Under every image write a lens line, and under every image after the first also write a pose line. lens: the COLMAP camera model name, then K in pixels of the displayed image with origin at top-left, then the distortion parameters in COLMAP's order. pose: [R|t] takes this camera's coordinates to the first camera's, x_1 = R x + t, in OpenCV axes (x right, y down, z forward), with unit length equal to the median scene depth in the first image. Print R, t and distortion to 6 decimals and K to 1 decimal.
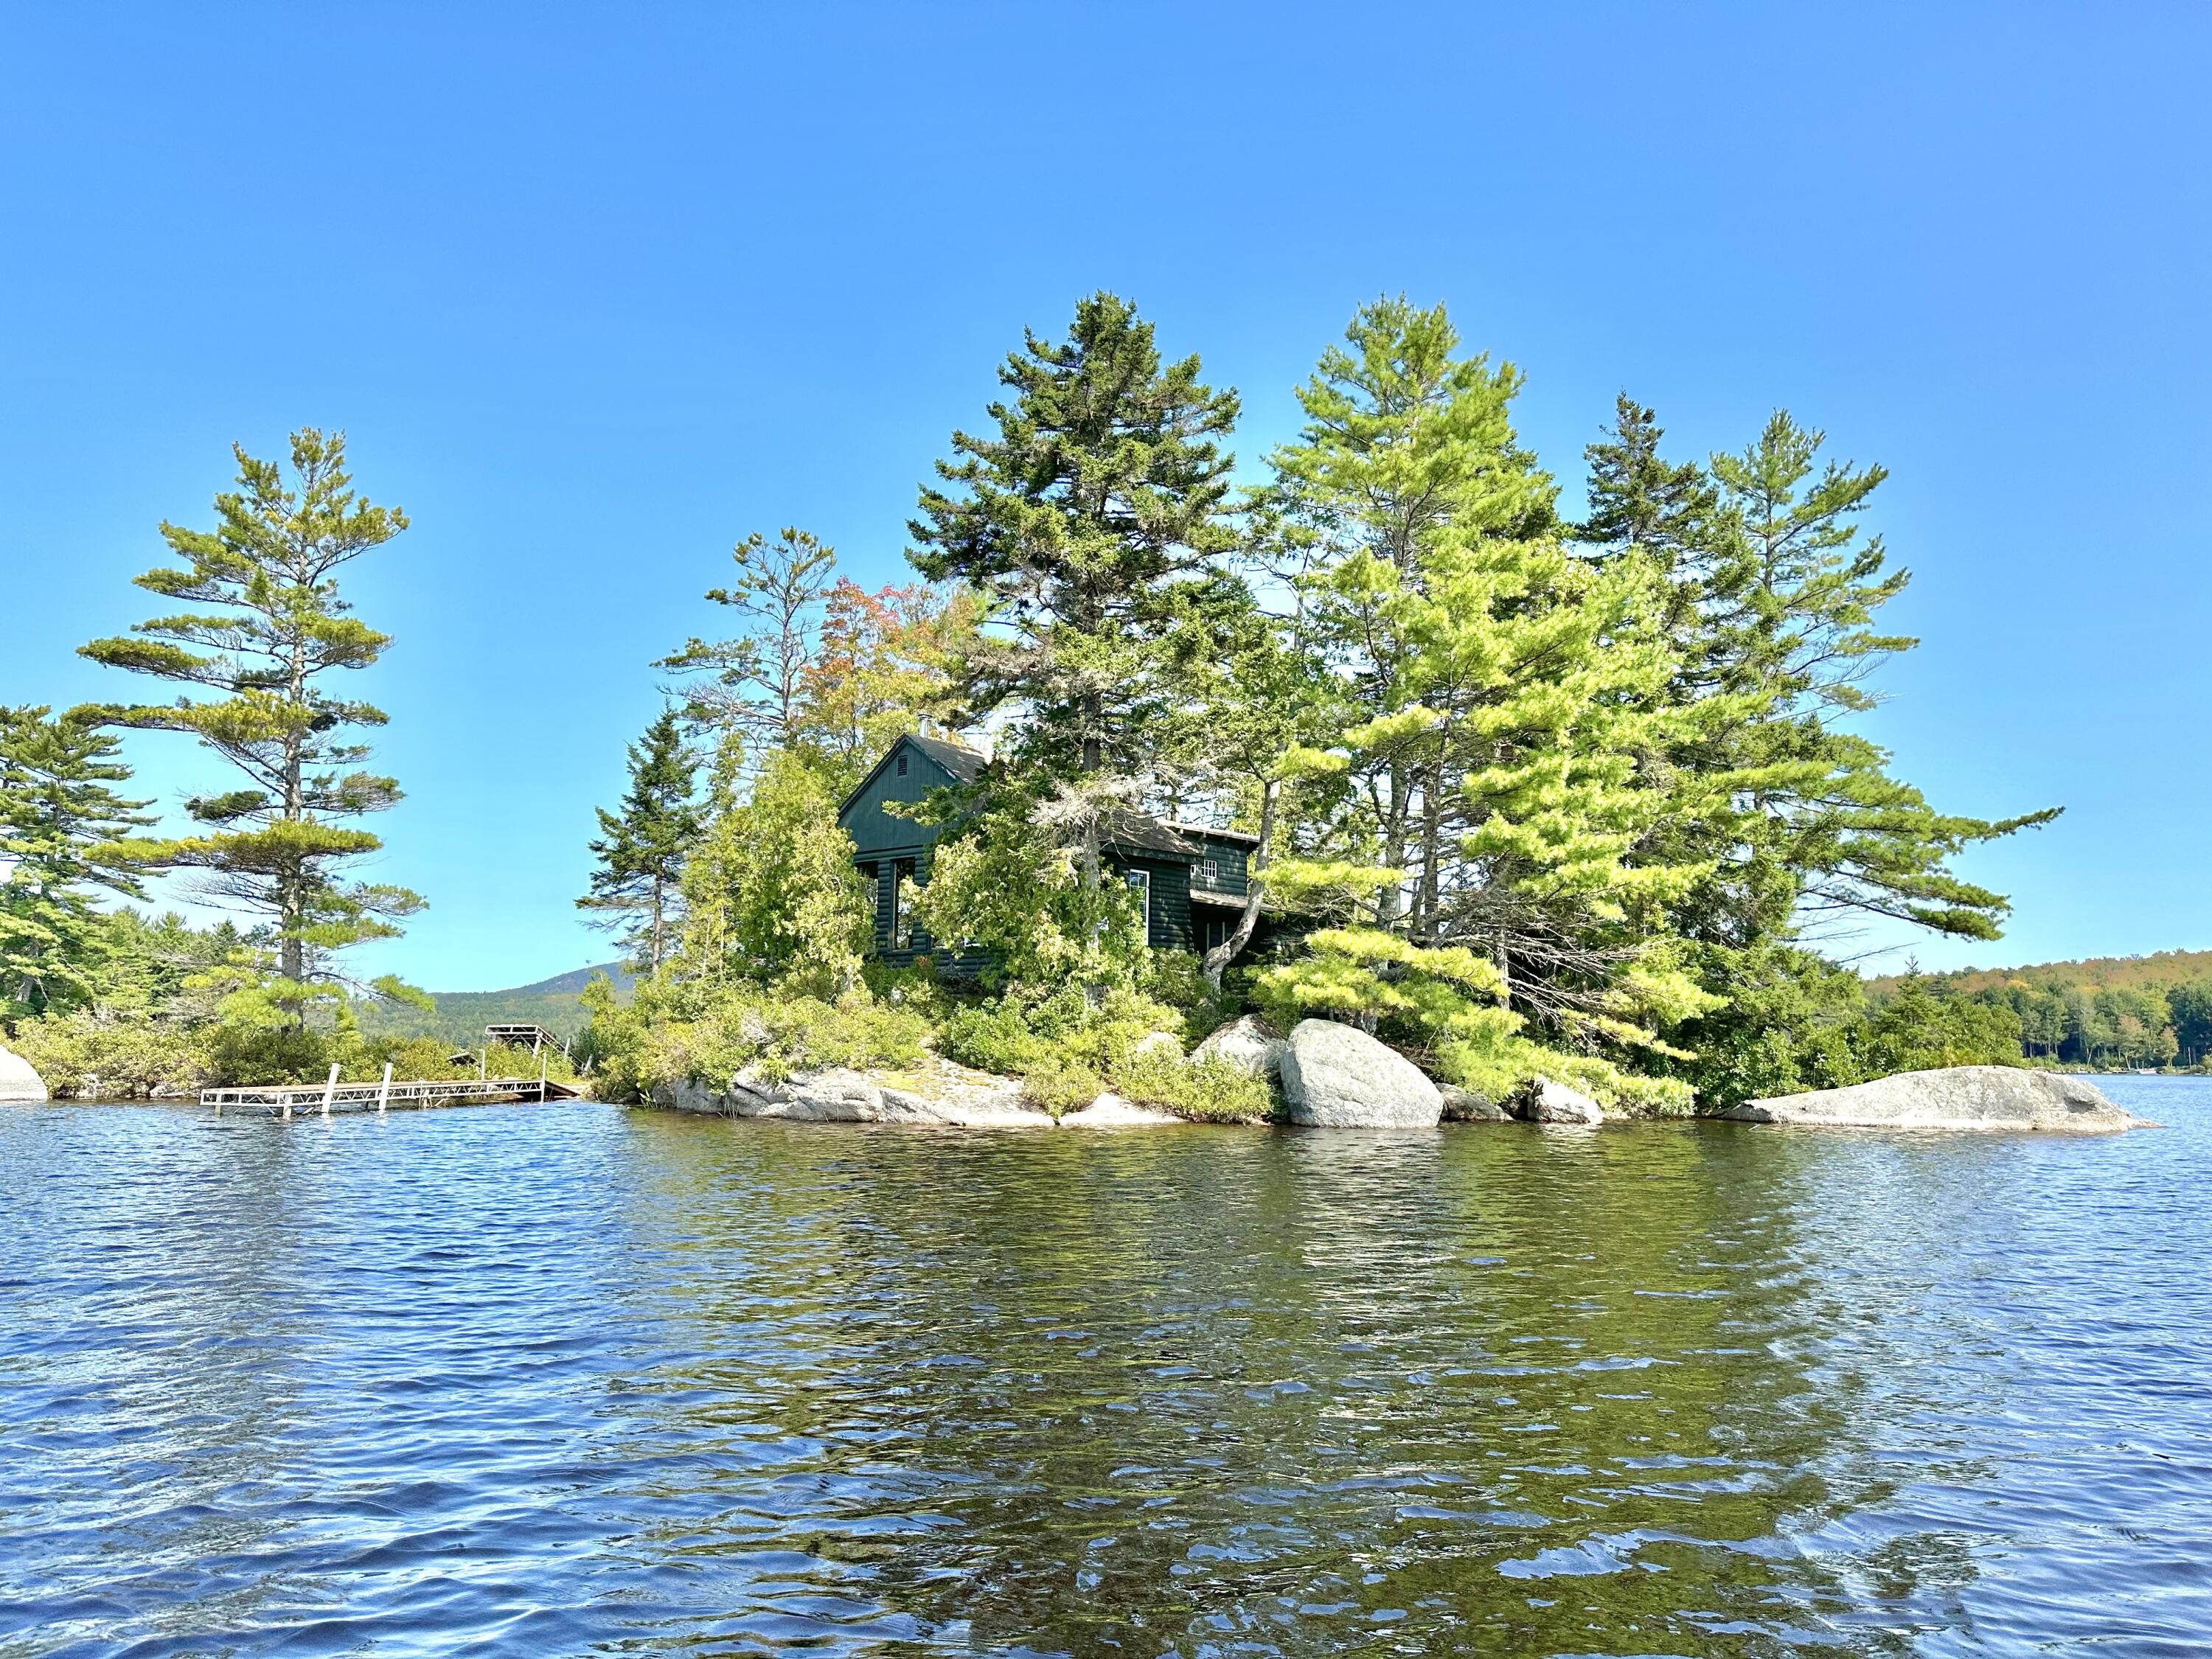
lens RADIAL K [[1554.2, 0, 1093.9], [0, 1554.2, 829.7], [0, 0, 1]] dist [0.055999, -0.063389]
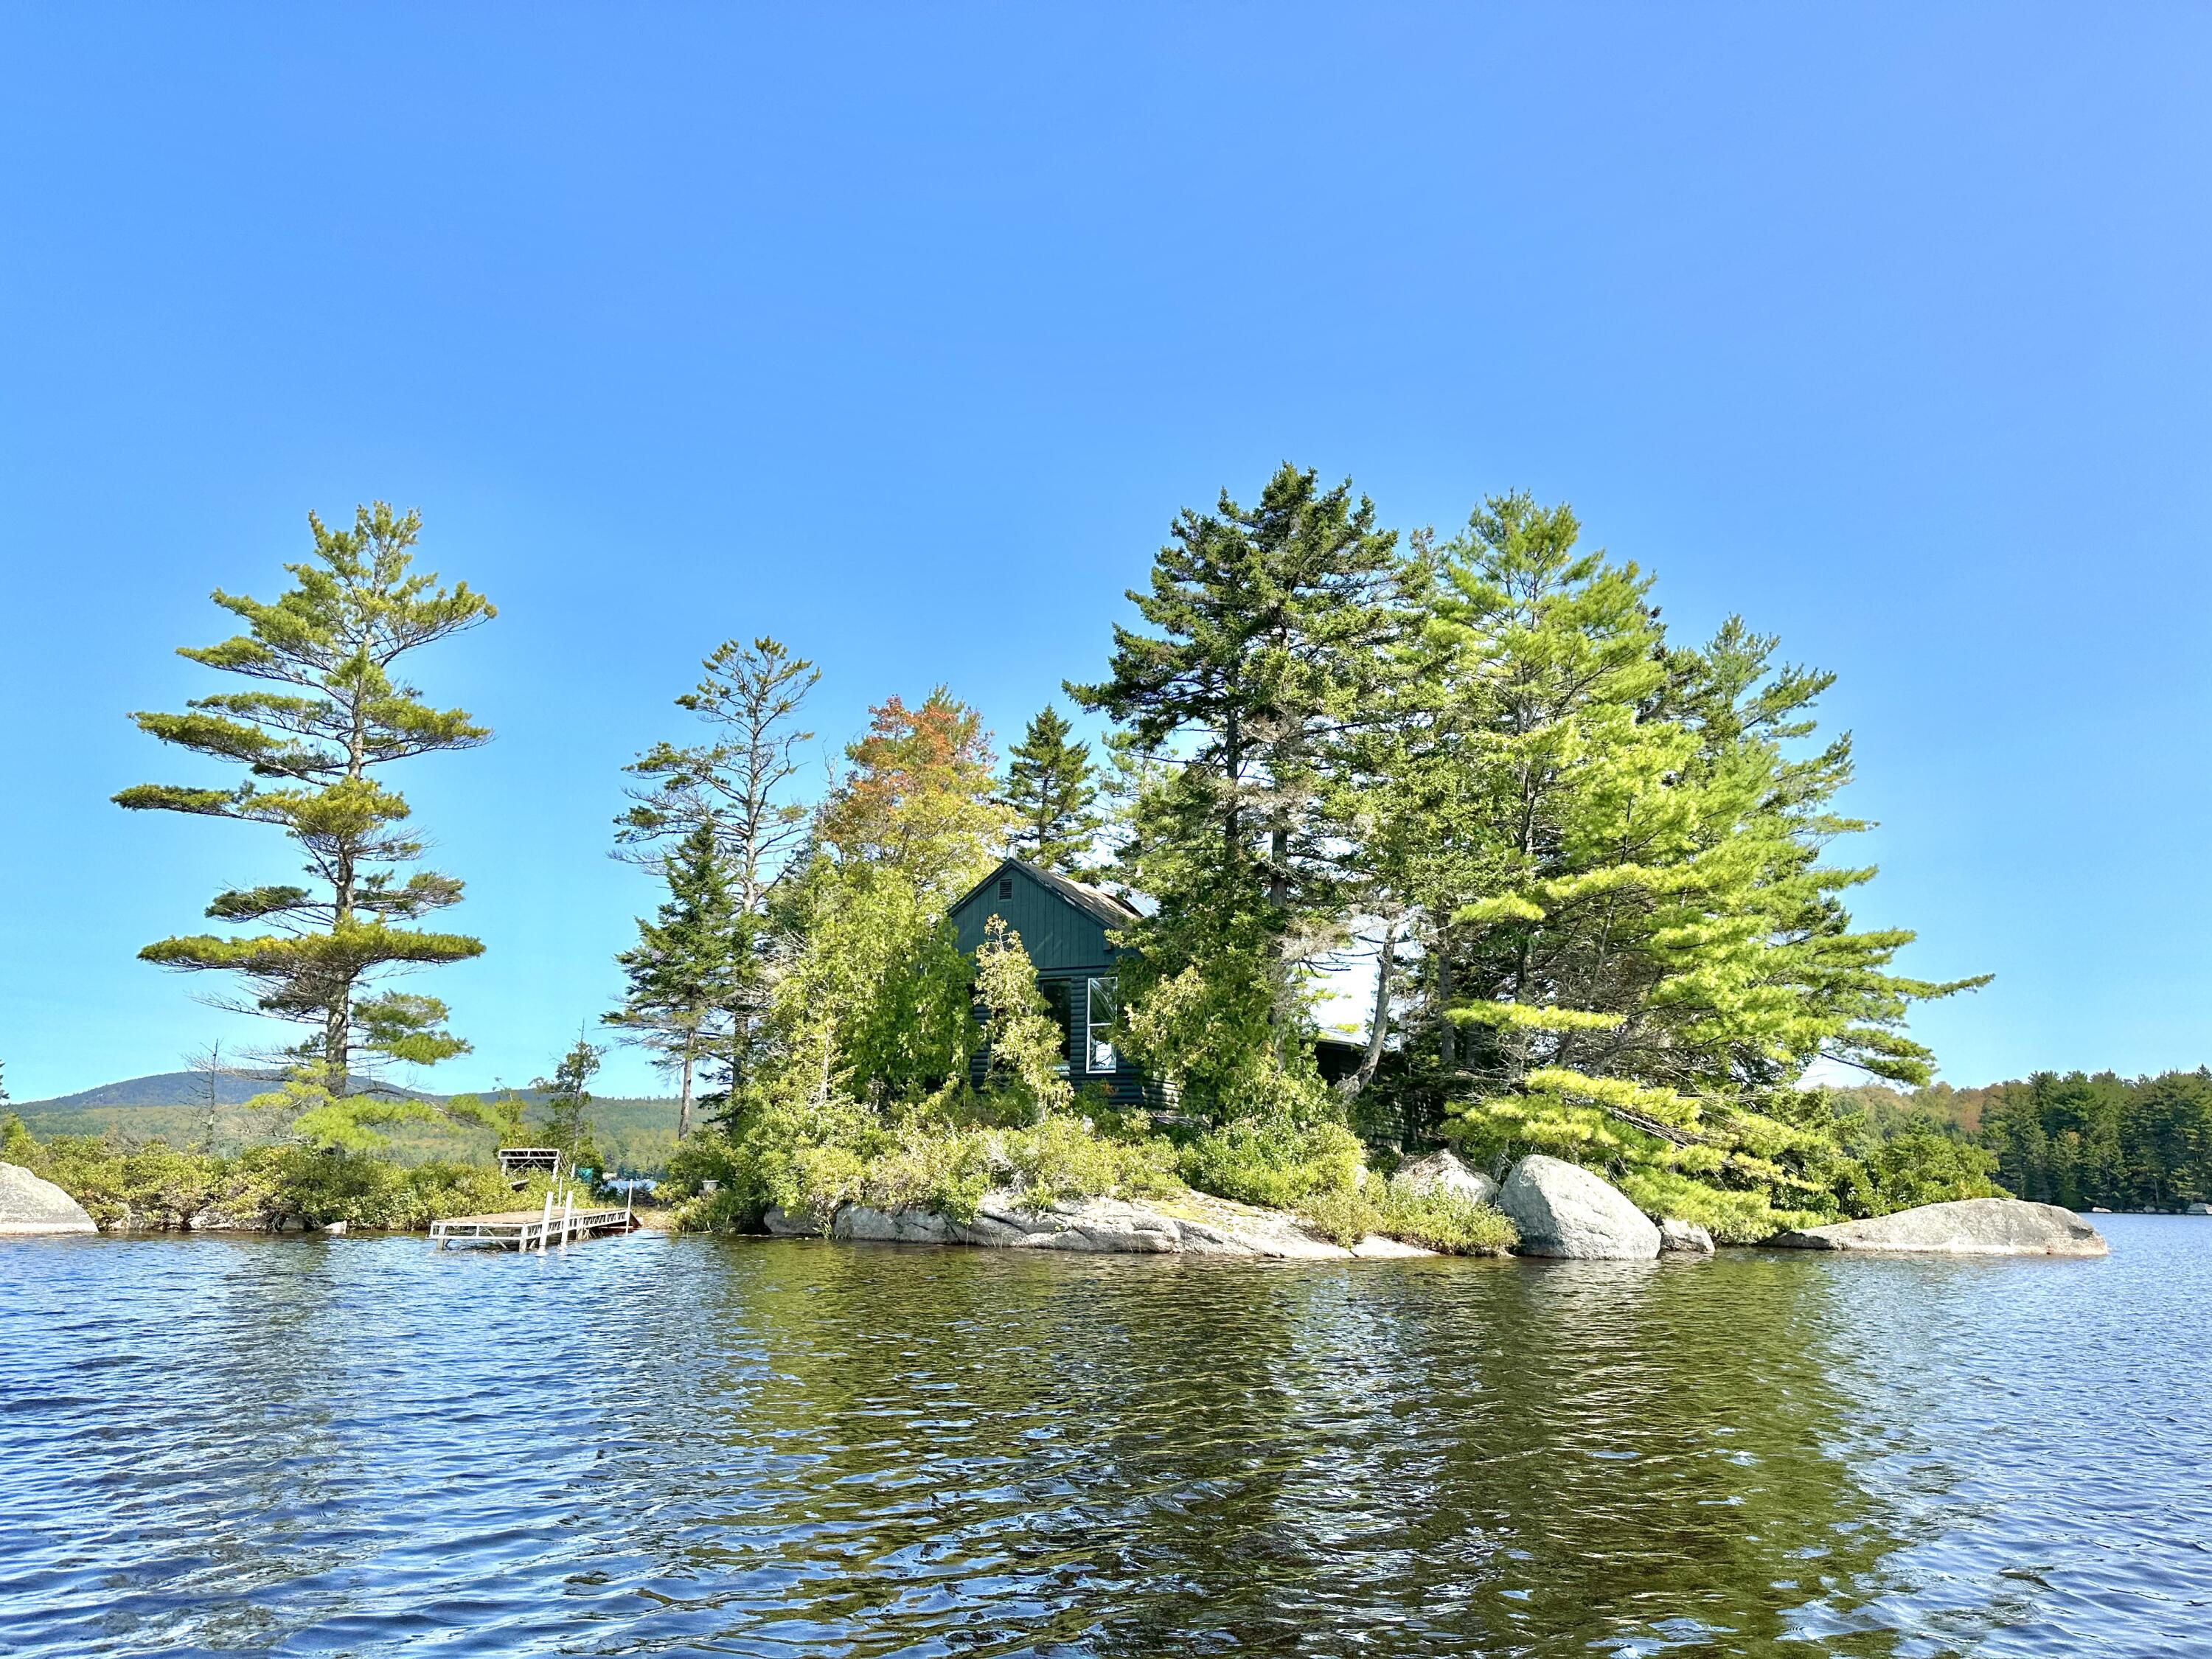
lens RADIAL K [[1554.2, 0, 1090.2], [0, 1554.2, 825.6], [0, 0, 1]] dist [0.055999, -0.063389]
pose [[0.973231, 0.055070, 0.223133, -0.338450], [-0.037183, 0.995806, -0.083591, -0.001014], [-0.226801, 0.073056, 0.971197, 0.008523]]
